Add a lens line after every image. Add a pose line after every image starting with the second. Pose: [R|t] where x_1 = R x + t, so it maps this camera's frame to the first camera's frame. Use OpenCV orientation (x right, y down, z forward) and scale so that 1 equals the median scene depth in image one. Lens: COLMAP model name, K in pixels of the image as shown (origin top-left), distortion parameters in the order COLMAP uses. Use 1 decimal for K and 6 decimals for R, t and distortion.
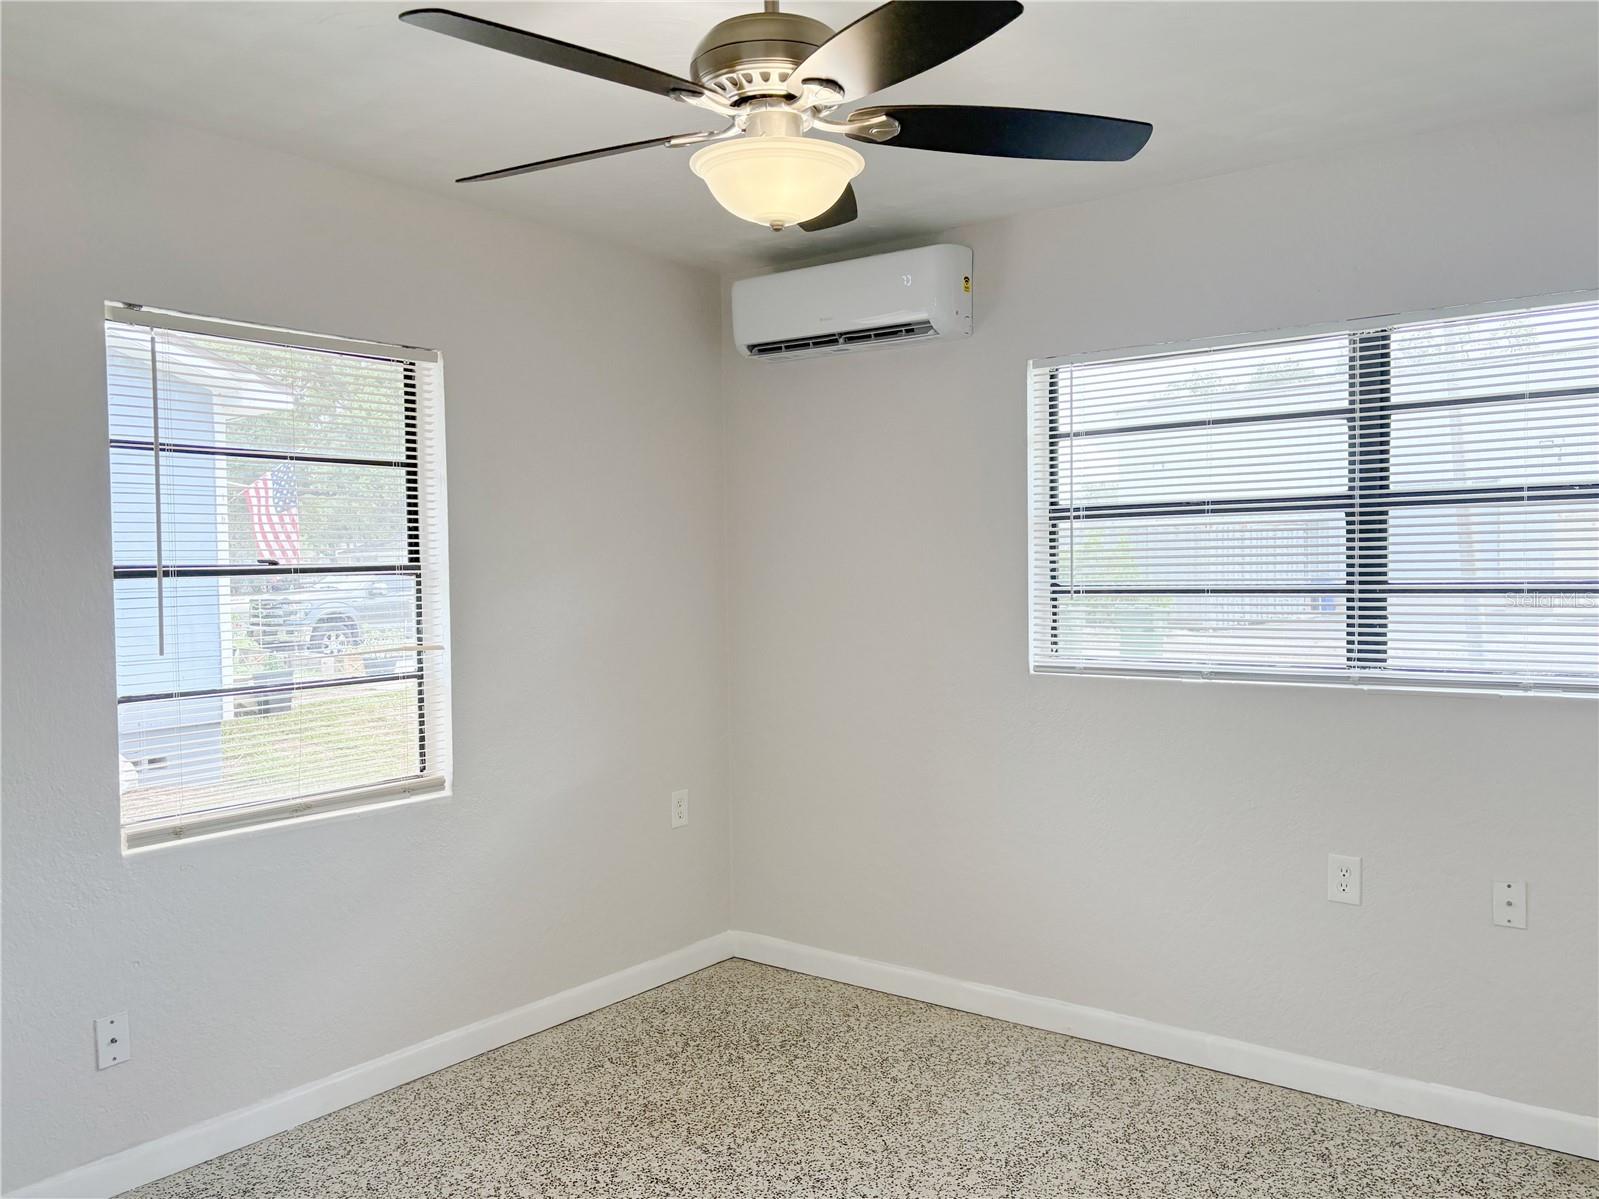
lens RADIAL K [[1243.7, 0, 799.5], [0, 1243.7, 599.5], [0, 0, 1]] dist [0.092748, -0.120352]
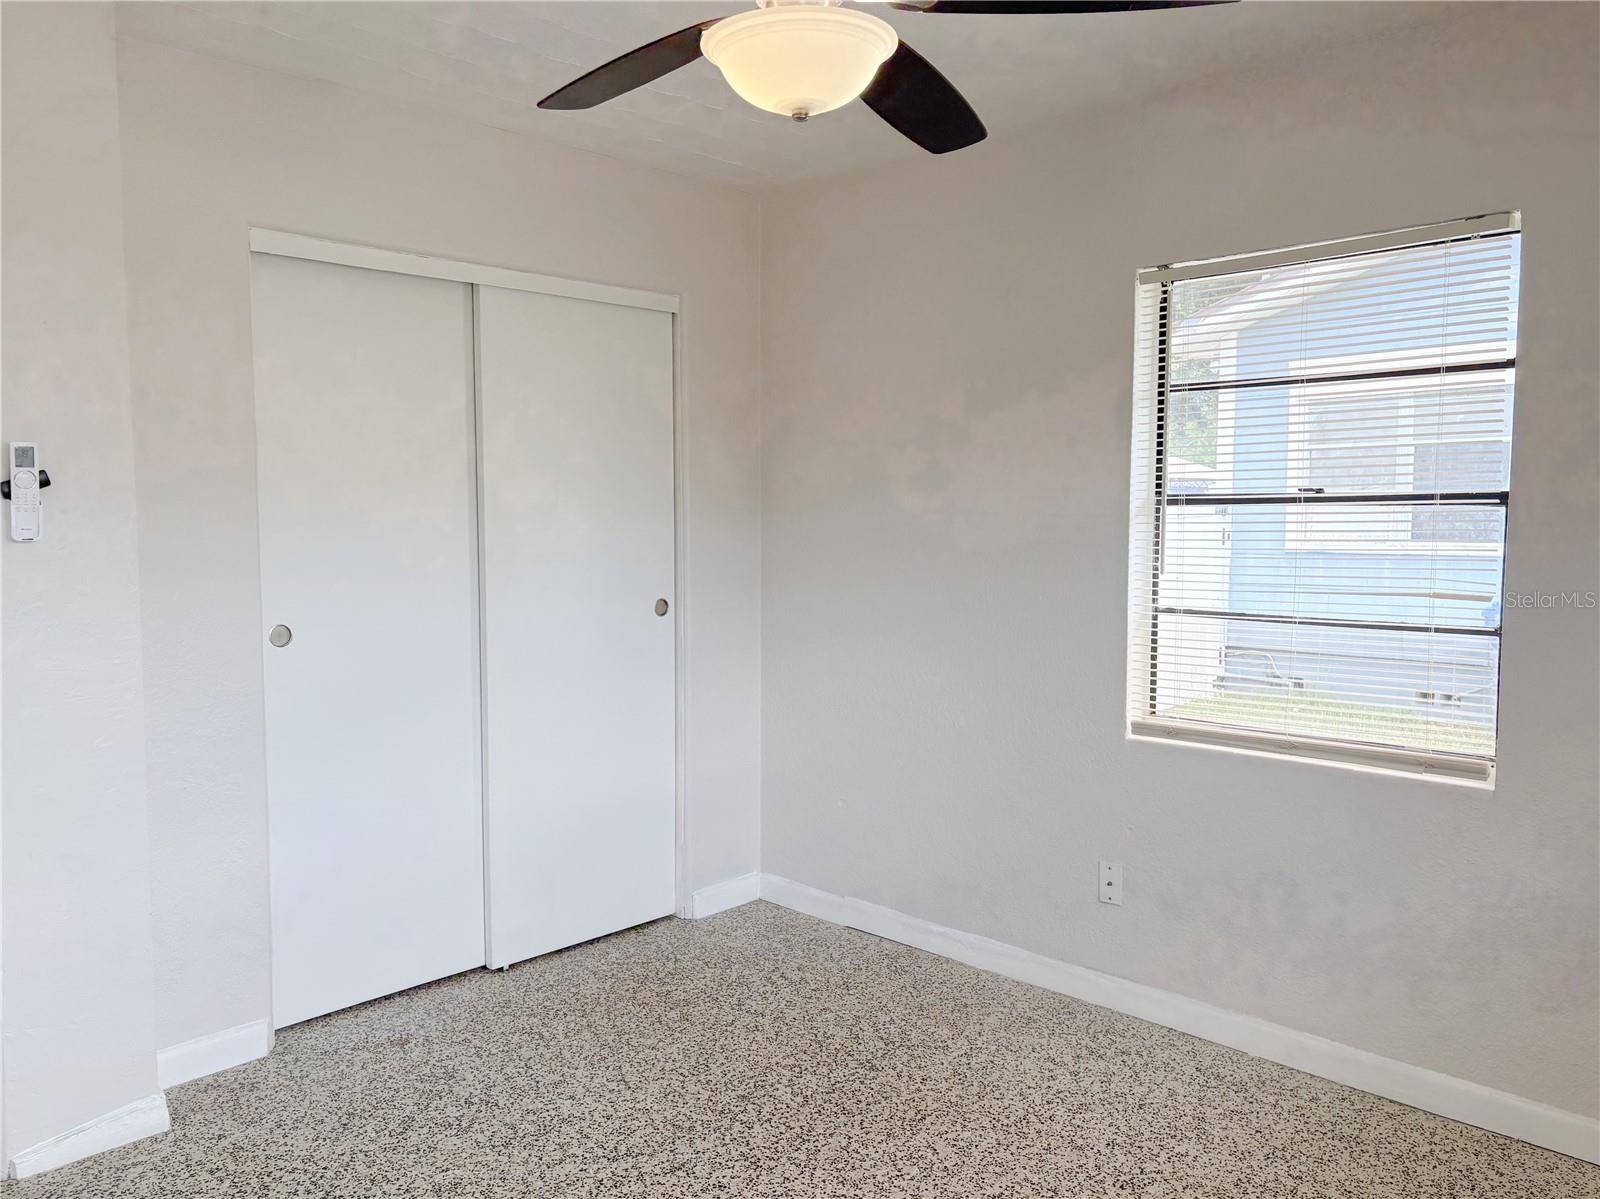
lens RADIAL K [[1244.5, 0, 800.0], [0, 1244.5, 599.5], [0, 0, 1]] dist [0.092748, -0.120352]
pose [[-0.130463, 0.088683, -0.987479, 0.623712], [-0.017884, 0.995619, 0.091777, -0.029547], [0.991292, 0.029633, -0.128306, 0.783317]]
